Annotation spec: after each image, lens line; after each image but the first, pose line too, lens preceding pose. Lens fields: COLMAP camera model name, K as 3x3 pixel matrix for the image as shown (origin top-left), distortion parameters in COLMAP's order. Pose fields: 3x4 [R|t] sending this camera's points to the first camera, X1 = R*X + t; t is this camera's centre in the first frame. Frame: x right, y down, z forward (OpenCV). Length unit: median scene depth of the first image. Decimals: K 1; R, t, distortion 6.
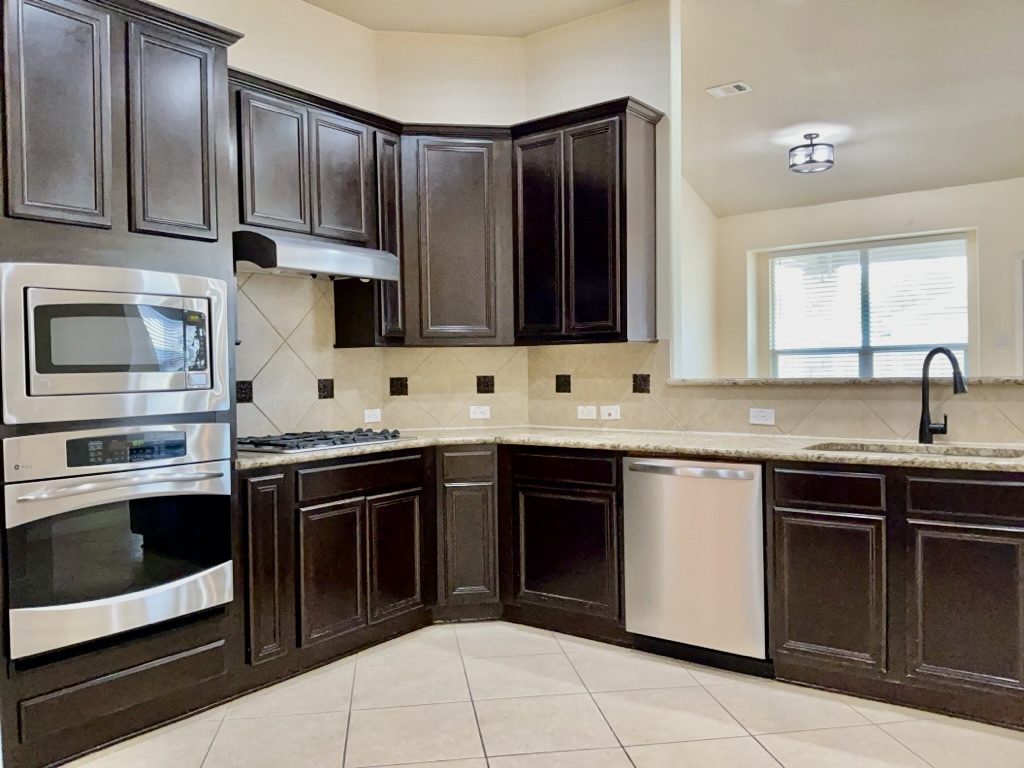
lens RADIAL K [[818.7, 0, 510.1], [0, 818.7, 381.0], [0, 0, 1]] dist [0.089552, -0.140457]
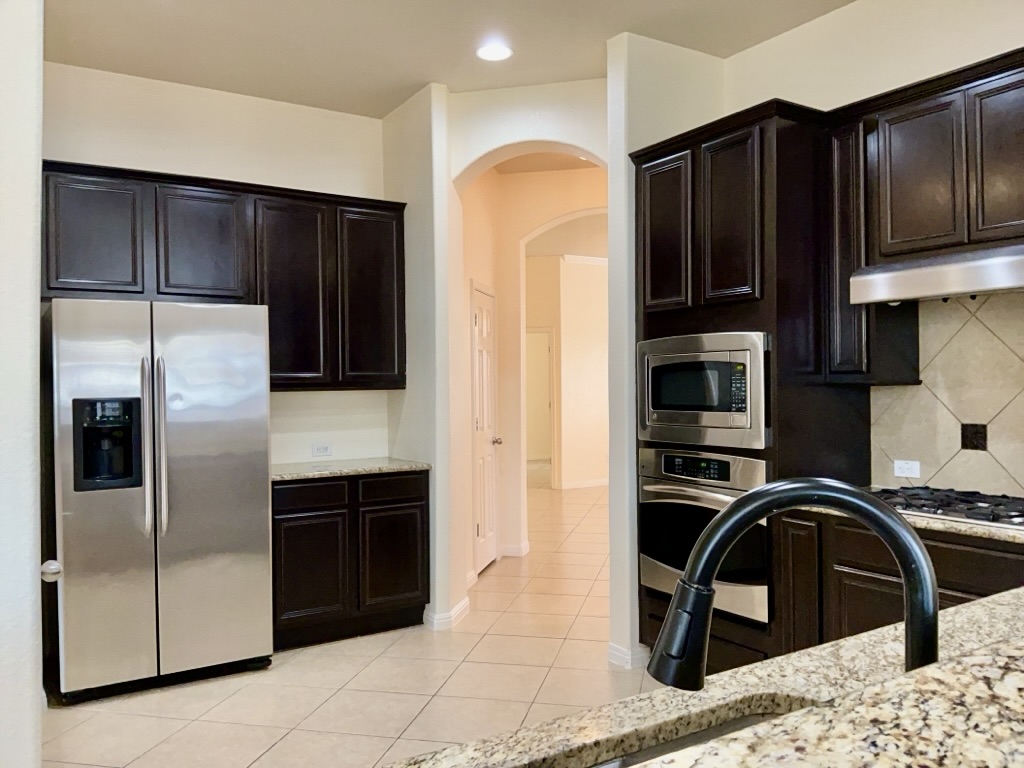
lens RADIAL K [[818.7, 0, 514.8], [0, 818.7, 385.0], [0, 0, 1]] dist [0.089552, -0.140457]
pose [[-0.368446, 0.029739, -0.929173, 0.688397], [0.007080, 0.999549, 0.029184, -0.072821], [0.929622, 0.004174, -0.368490, 0.924906]]
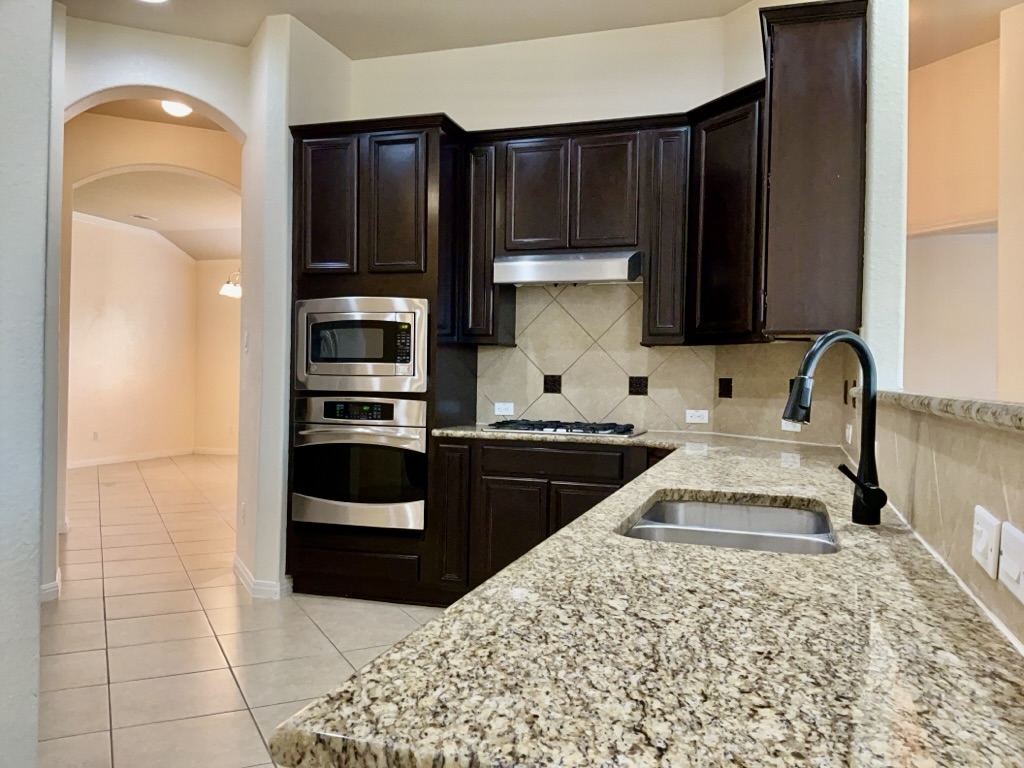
lens RADIAL K [[818.7, 0, 507.0], [0, 818.7, 386.2], [0, 0, 1]] dist [0.089552, -0.140457]
pose [[0.305685, 0.042118, -0.951201, 0.860221], [-0.037043, 0.998791, 0.032321, -0.021041], [0.951412, 0.025355, 0.306875, 0.593664]]
